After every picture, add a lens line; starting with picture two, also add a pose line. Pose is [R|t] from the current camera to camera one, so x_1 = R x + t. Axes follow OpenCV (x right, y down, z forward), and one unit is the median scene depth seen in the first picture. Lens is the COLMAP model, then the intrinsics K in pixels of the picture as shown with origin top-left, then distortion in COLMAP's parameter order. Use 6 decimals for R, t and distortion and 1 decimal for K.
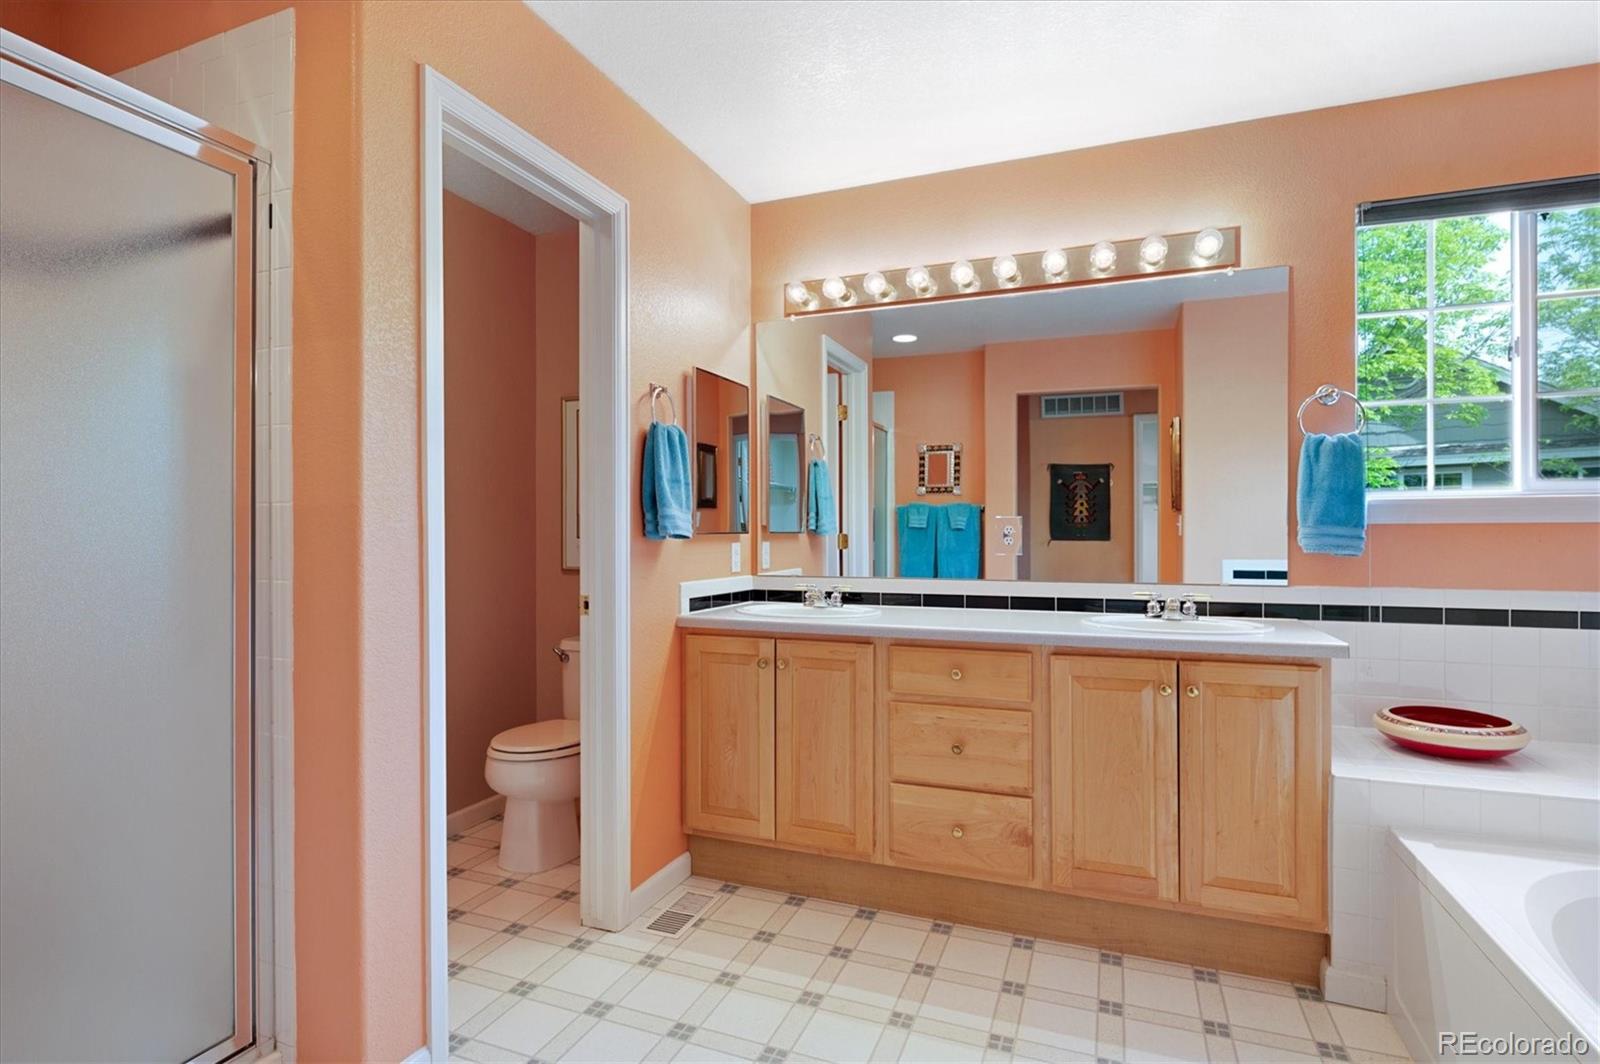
lens RADIAL K [[812.2, 0, 797.5], [0, 812.2, 533.4], [0, 0, 1]] dist [0.001211, 0.000070]
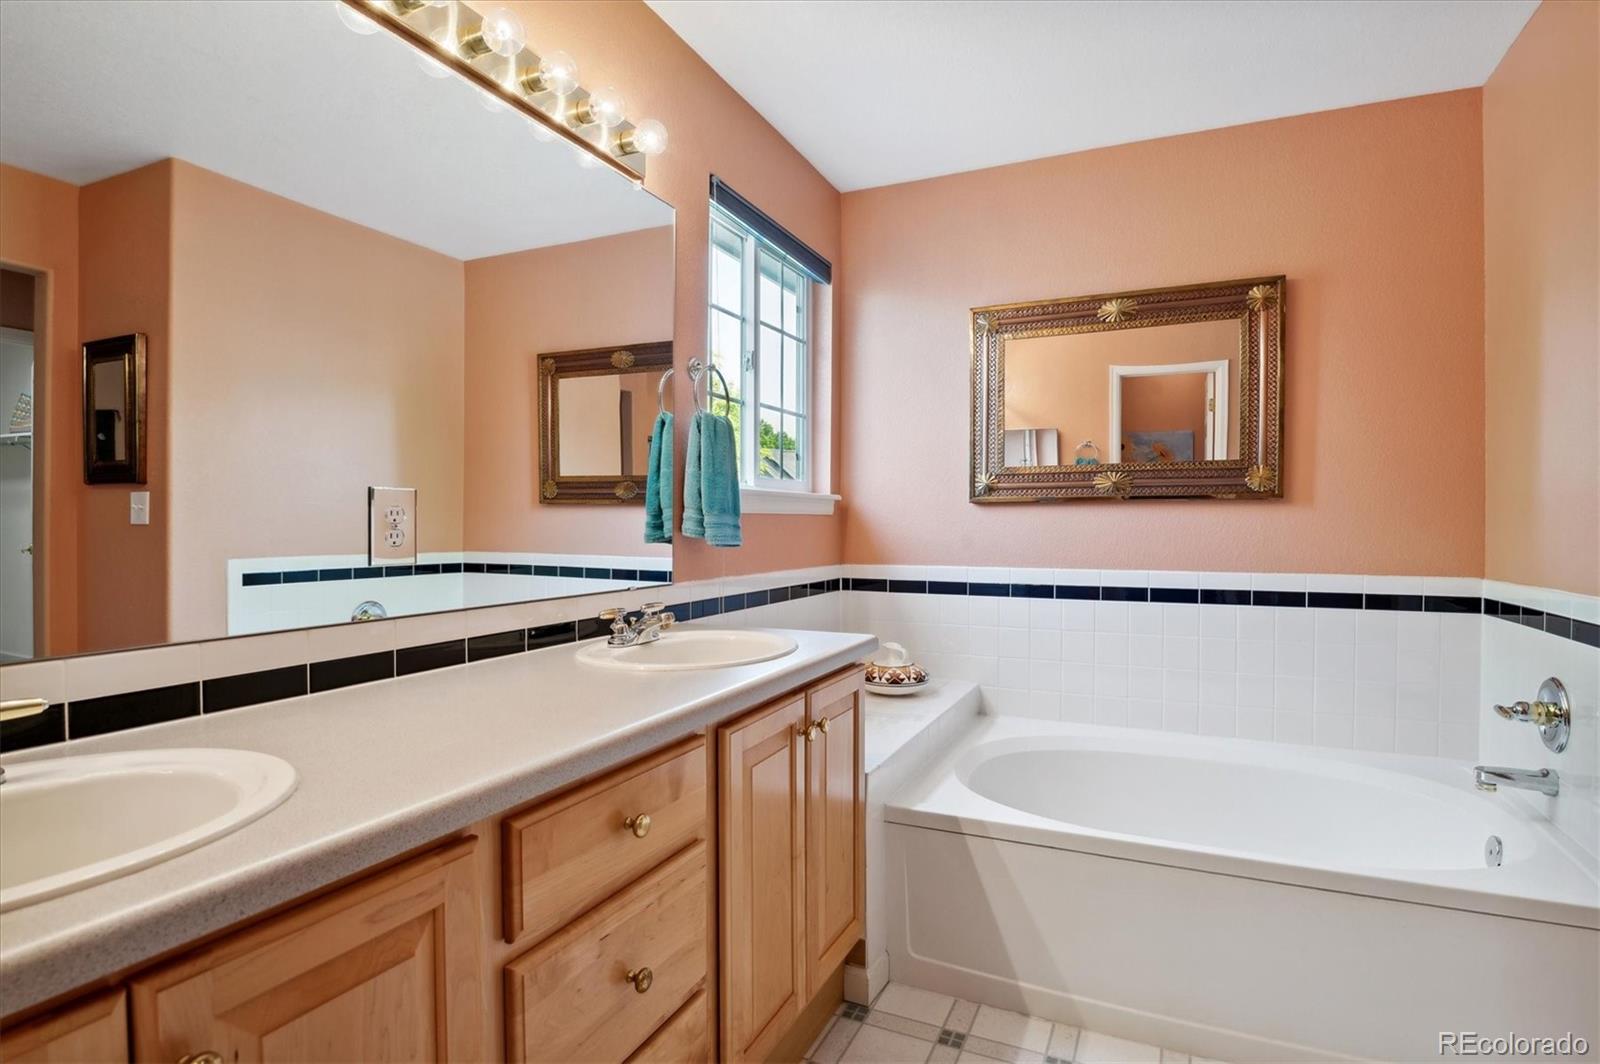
lens RADIAL K [[812.2, 0, 800.2], [0, 812.2, 527.4], [0, 0, 1]] dist [0.001211, 0.000070]
pose [[0.052388, -0.009789, 0.998579, -0.262397], [-0.000994, 0.999951, 0.009854, -0.004306], [-0.998626, -0.001509, 0.052376, 0.856796]]
